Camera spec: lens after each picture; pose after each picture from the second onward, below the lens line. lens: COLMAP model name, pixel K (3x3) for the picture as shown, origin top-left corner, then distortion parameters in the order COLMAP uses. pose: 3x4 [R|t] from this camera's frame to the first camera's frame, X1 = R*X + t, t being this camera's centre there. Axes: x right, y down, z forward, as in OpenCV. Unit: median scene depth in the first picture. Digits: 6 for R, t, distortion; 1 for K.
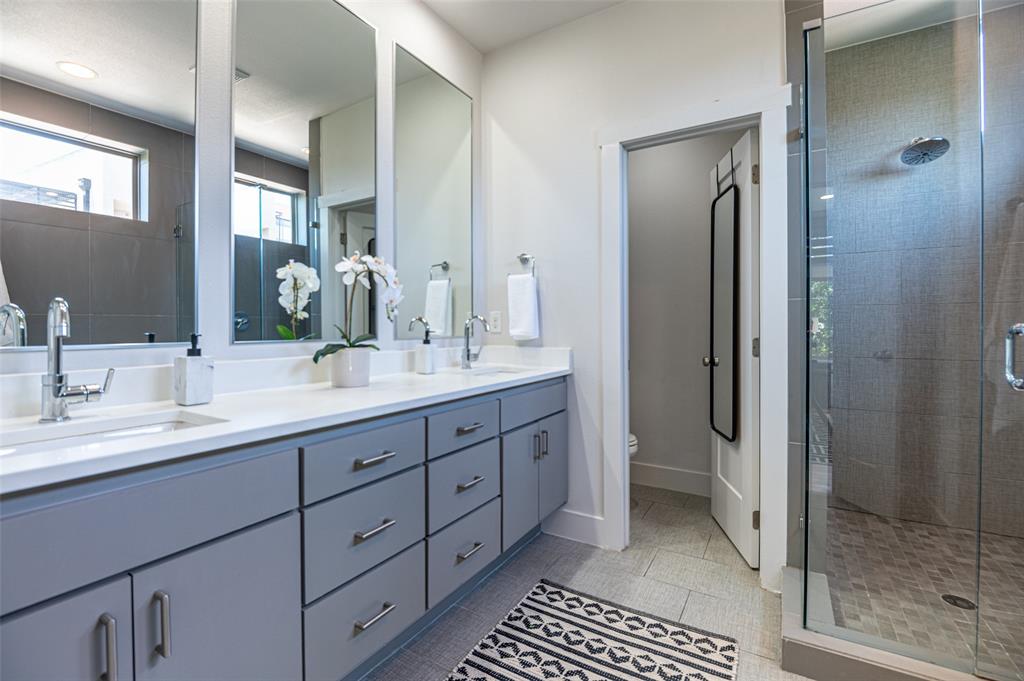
lens RADIAL K [[469.3, 0, 513.3], [0, 469.3, 333.2], [0, 0, 1]] dist [-0.001192, -0.008746]
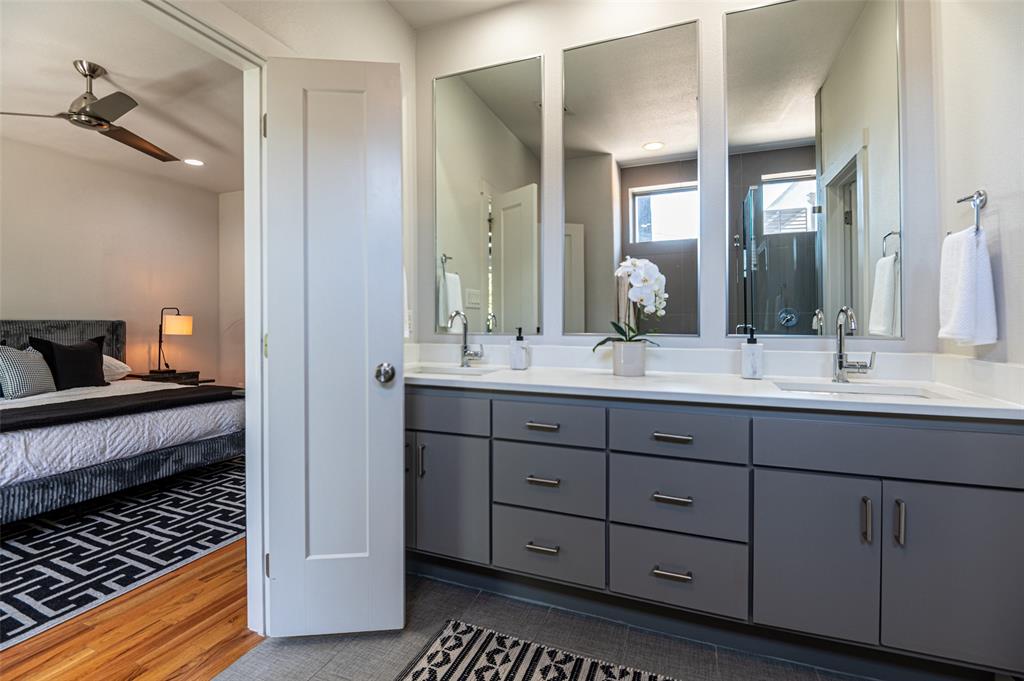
lens RADIAL K [[469.3, 0, 520.1], [0, 469.3, 318.5], [0, 0, 1]] dist [-0.001192, -0.008746]
pose [[0.142414, 0.002816, -0.989803, 0.799210], [-0.008626, 0.999962, 0.001604, -0.026636], [0.989770, 0.008310, 0.142432, 0.611081]]
